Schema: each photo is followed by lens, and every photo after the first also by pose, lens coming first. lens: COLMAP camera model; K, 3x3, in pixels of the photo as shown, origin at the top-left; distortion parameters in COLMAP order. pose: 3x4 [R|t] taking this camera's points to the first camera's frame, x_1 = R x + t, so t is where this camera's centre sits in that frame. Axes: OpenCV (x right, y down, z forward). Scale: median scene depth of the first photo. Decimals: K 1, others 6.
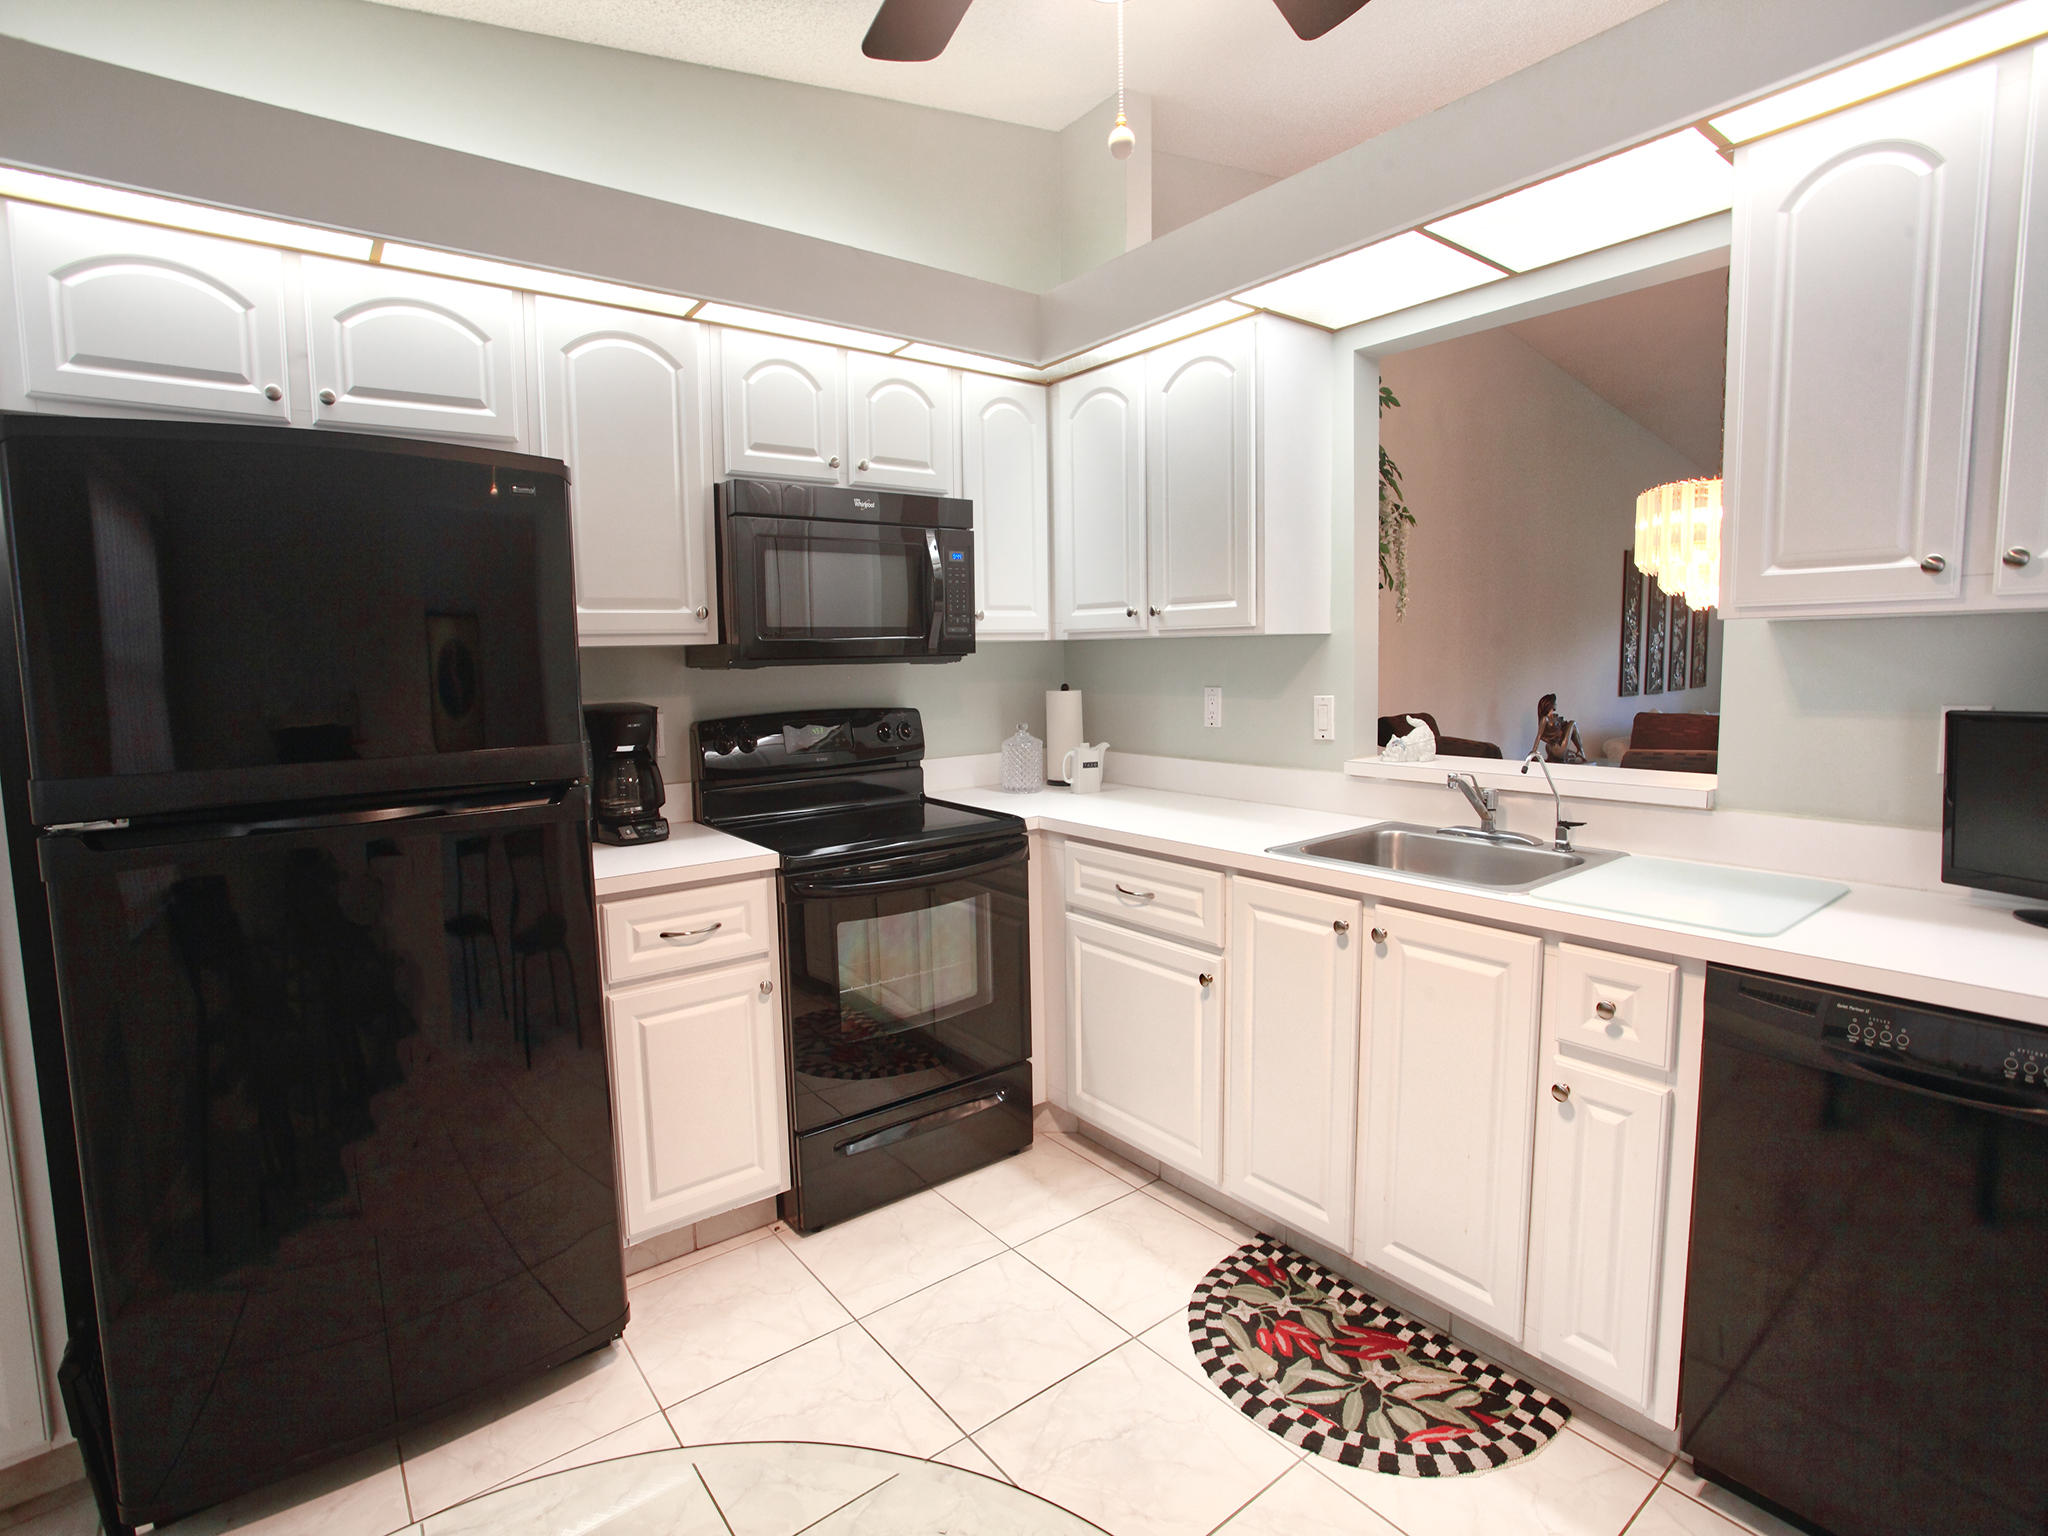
lens RADIAL K [[1038.5, 0, 1030.0], [0, 1038.5, 759.1], [0, 0, 1]] dist [-0.031739, 0.048063]
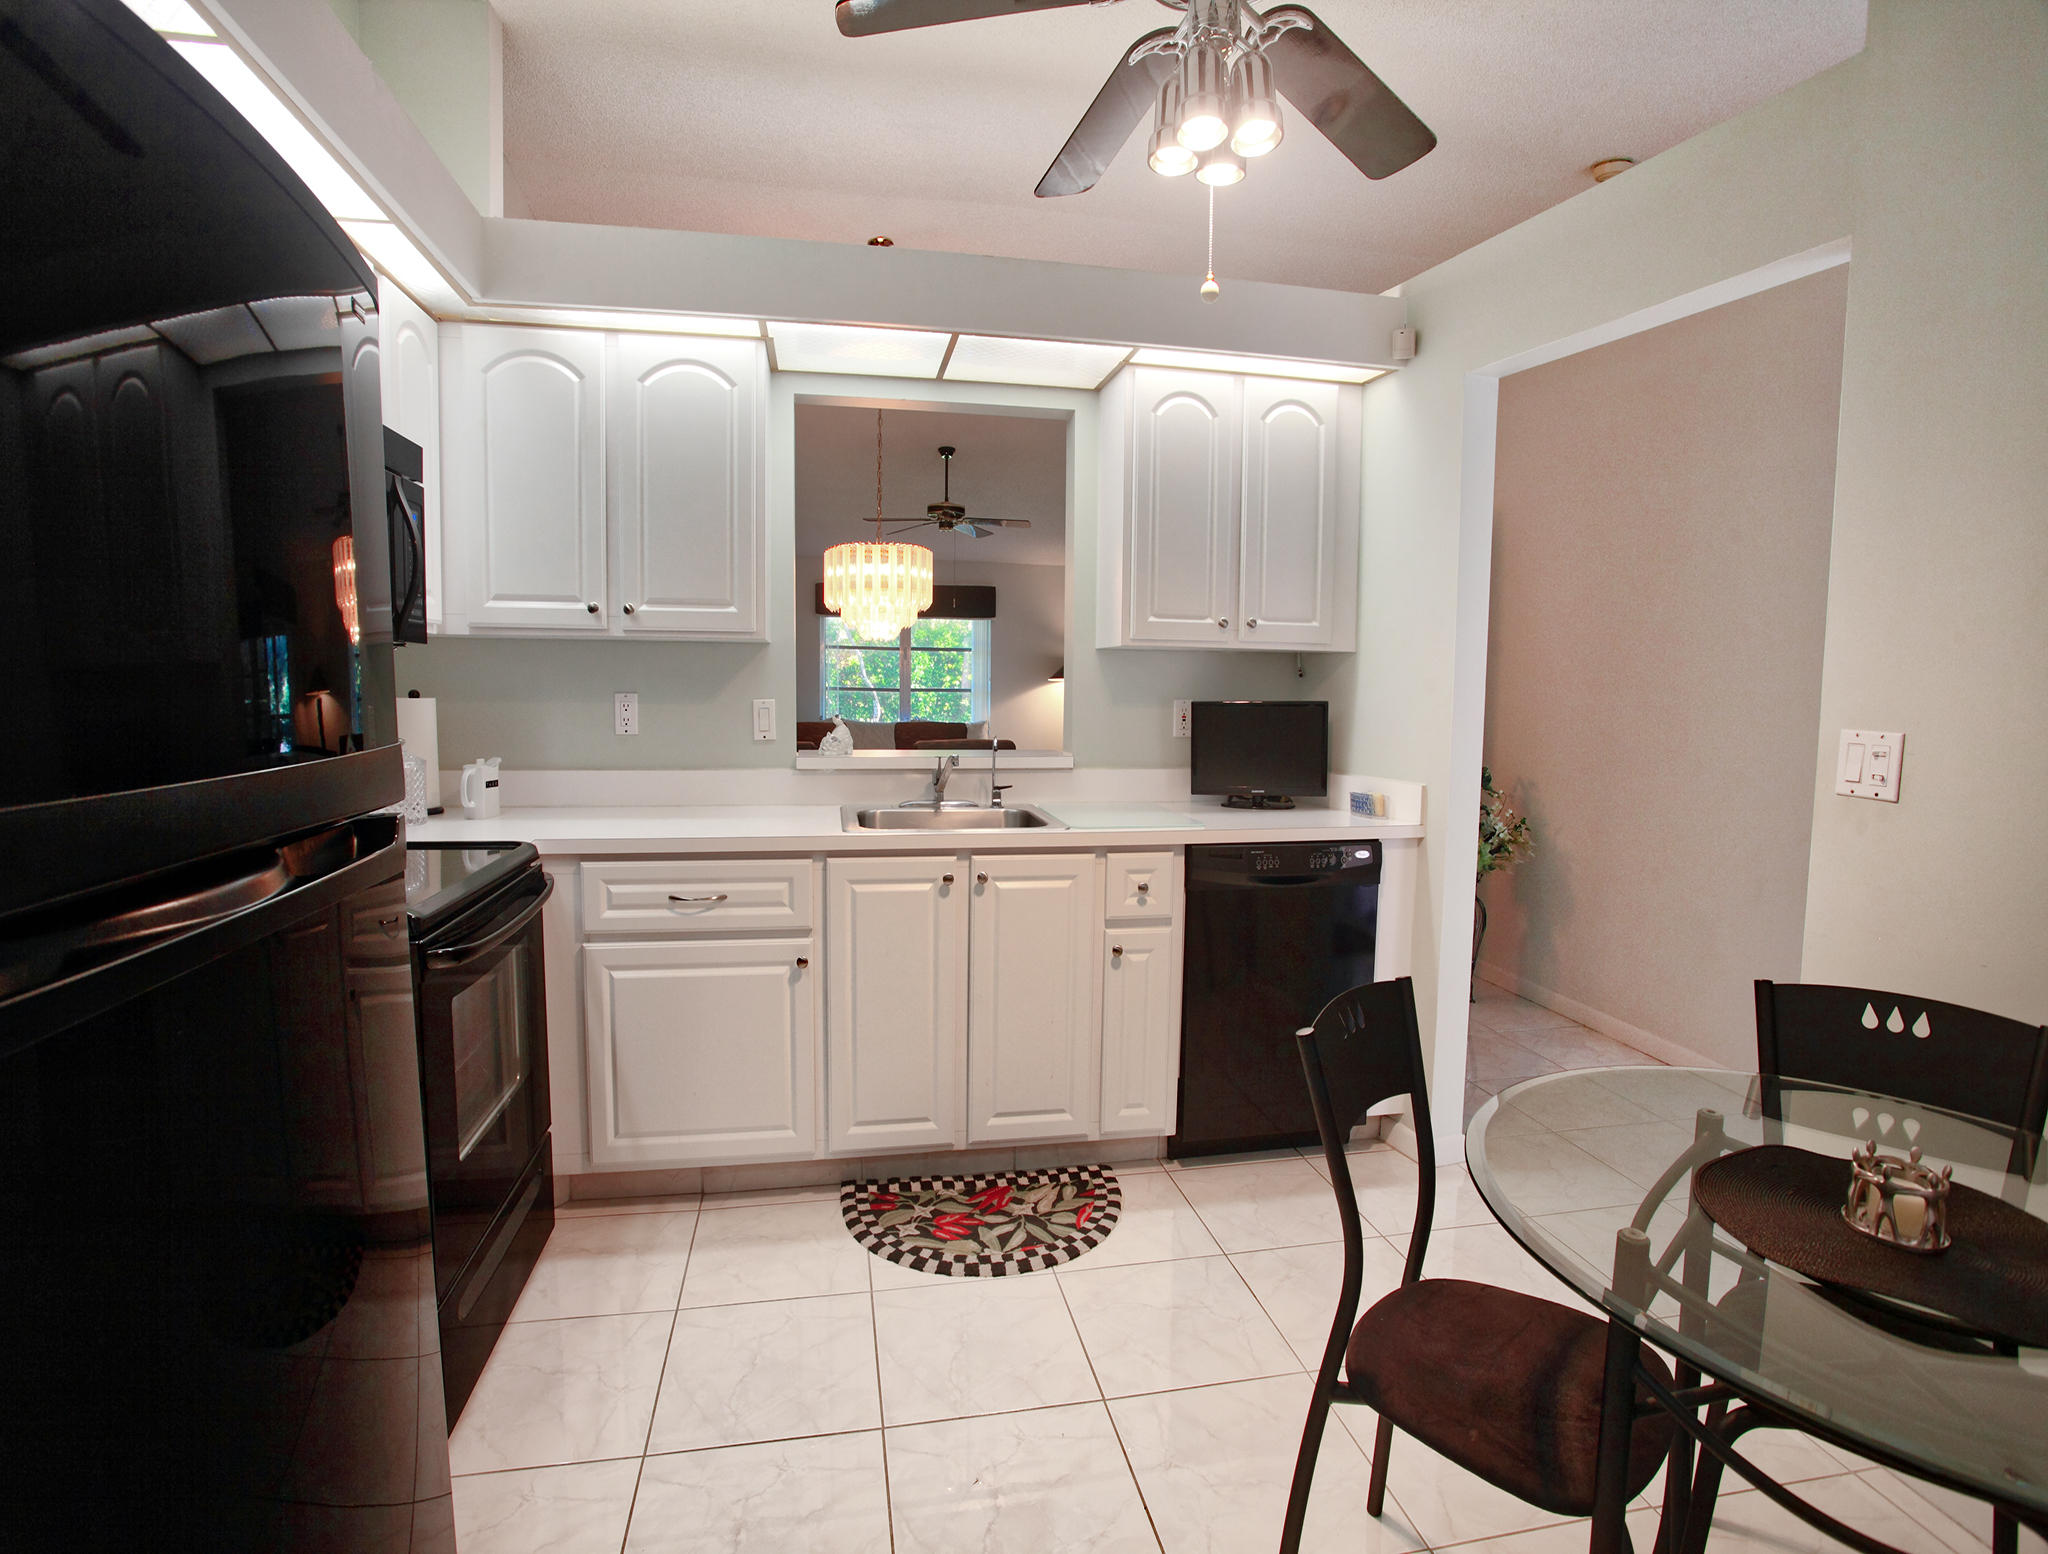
lens RADIAL K [[1044.9, 0, 1024.4], [0, 1044.9, 772.8], [0, 0, 1]] dist [0.000702, 0.000315]
pose [[0.462326, -0.054421, 0.885038, -0.694471], [0.072333, 0.997103, 0.023526, 0.011624], [-0.883755, 0.053141, 0.464923, 0.305106]]
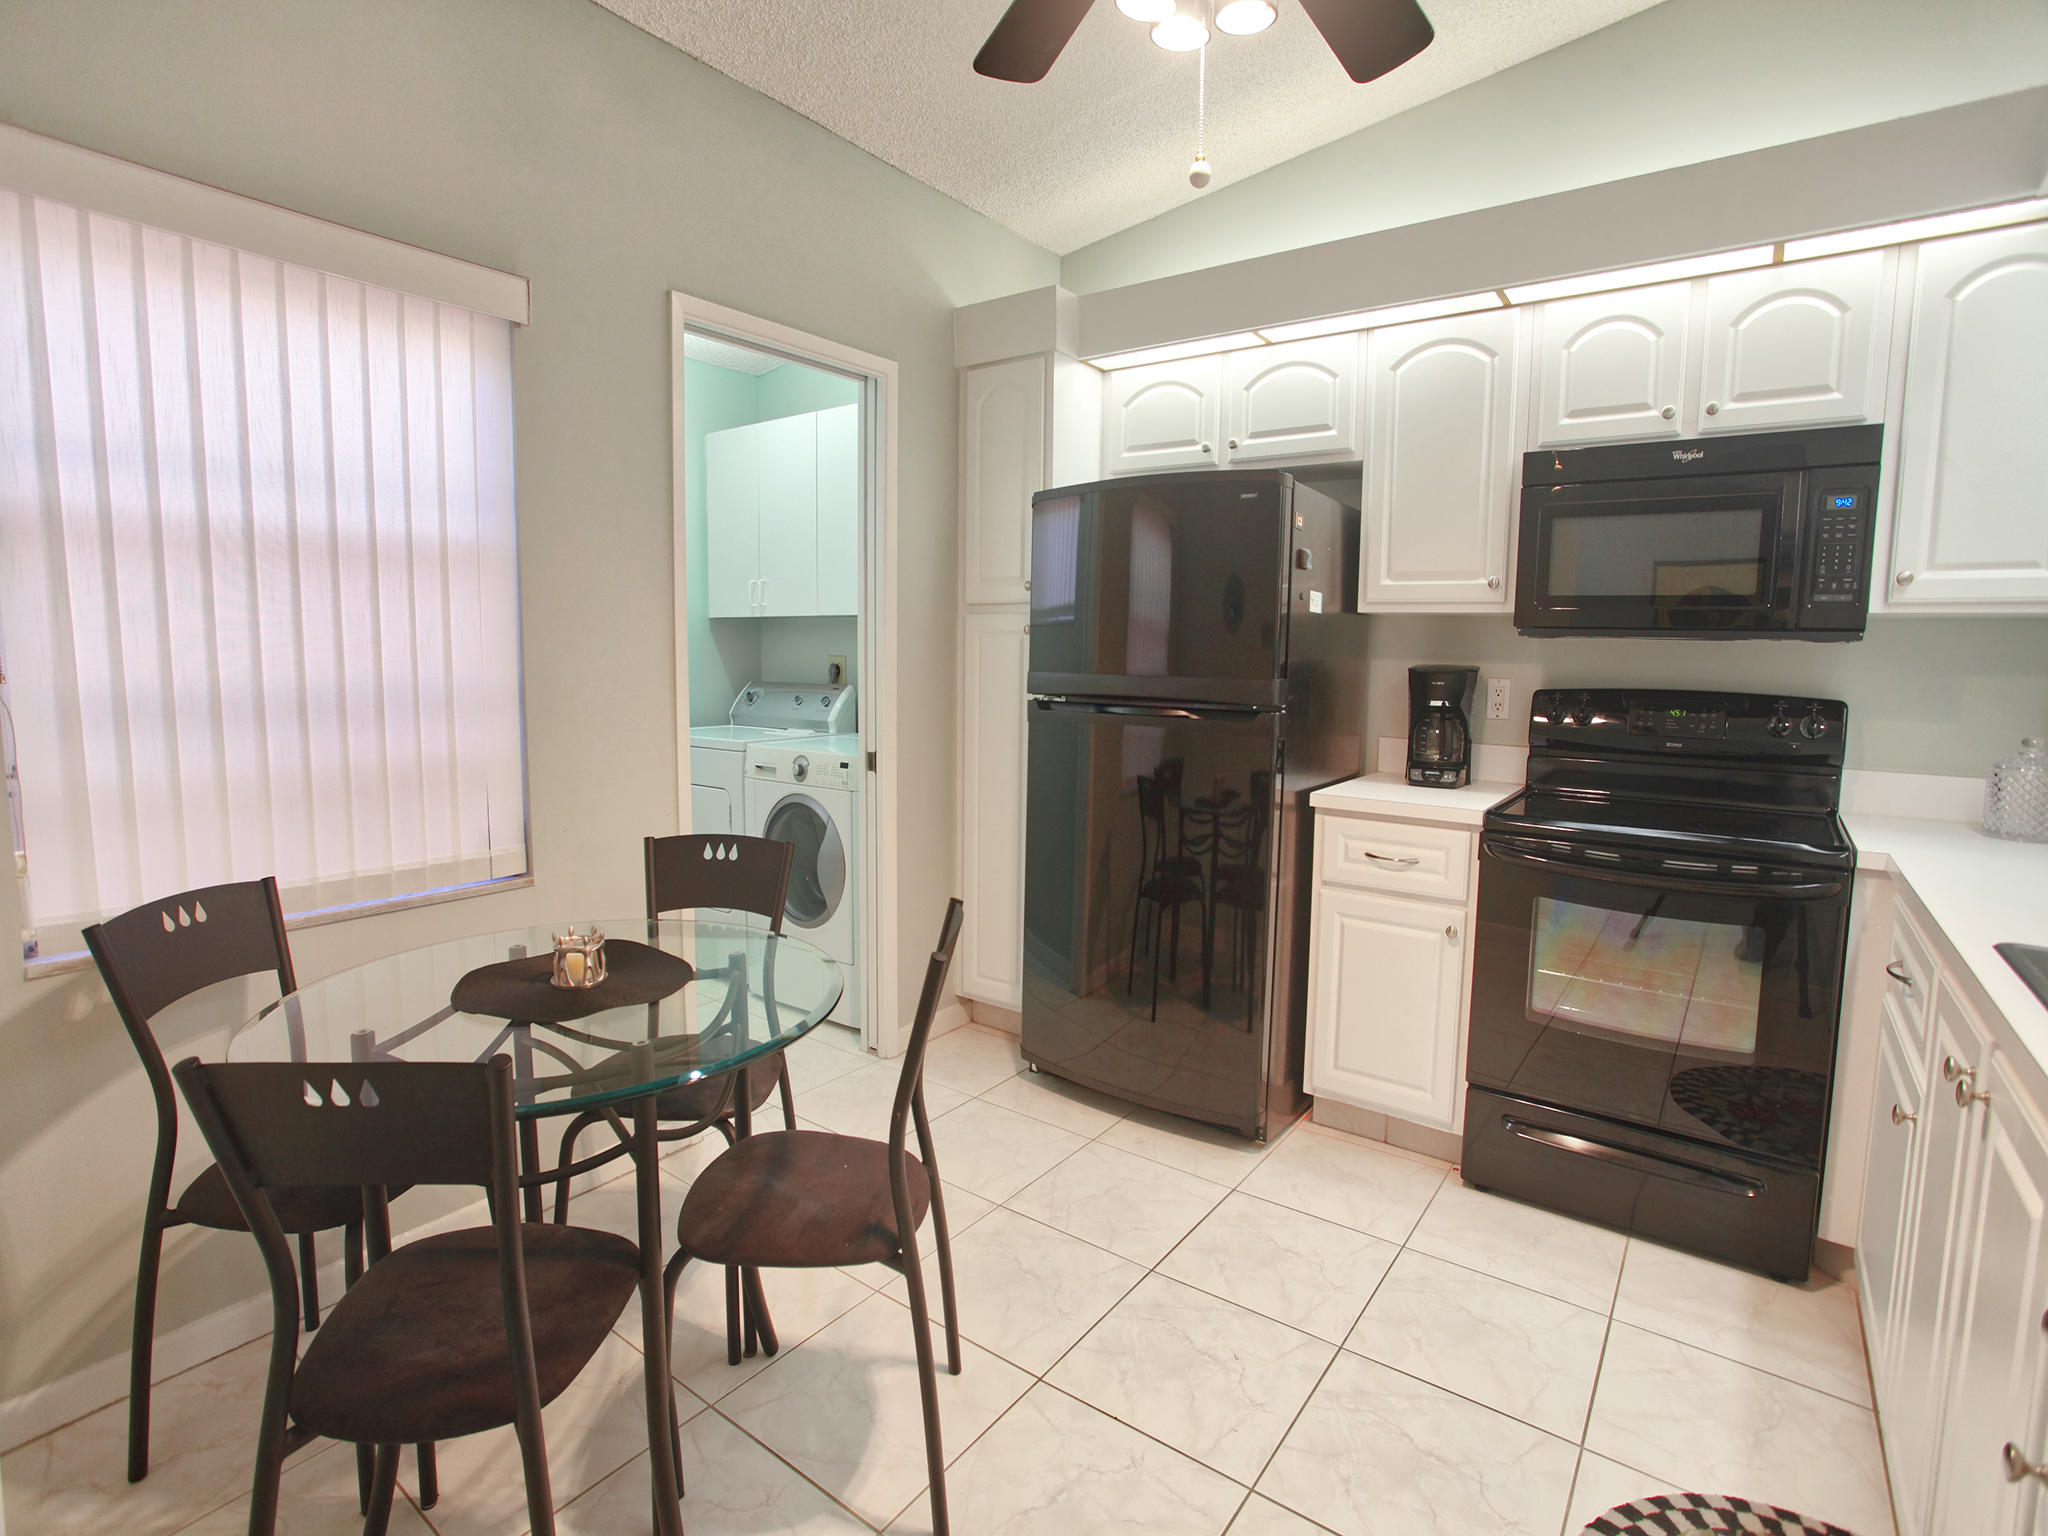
lens RADIAL K [[1022.0, 0, 1100.8], [0, 1022.0, 765.7], [0, 0, 1]] dist [-0.003958, -0.000412]
pose [[0.329545, 0.134038, -0.934577, 0.605193], [-0.129004, 0.986980, 0.096065, -0.003176], [0.935285, 0.088906, 0.342546, 0.294058]]
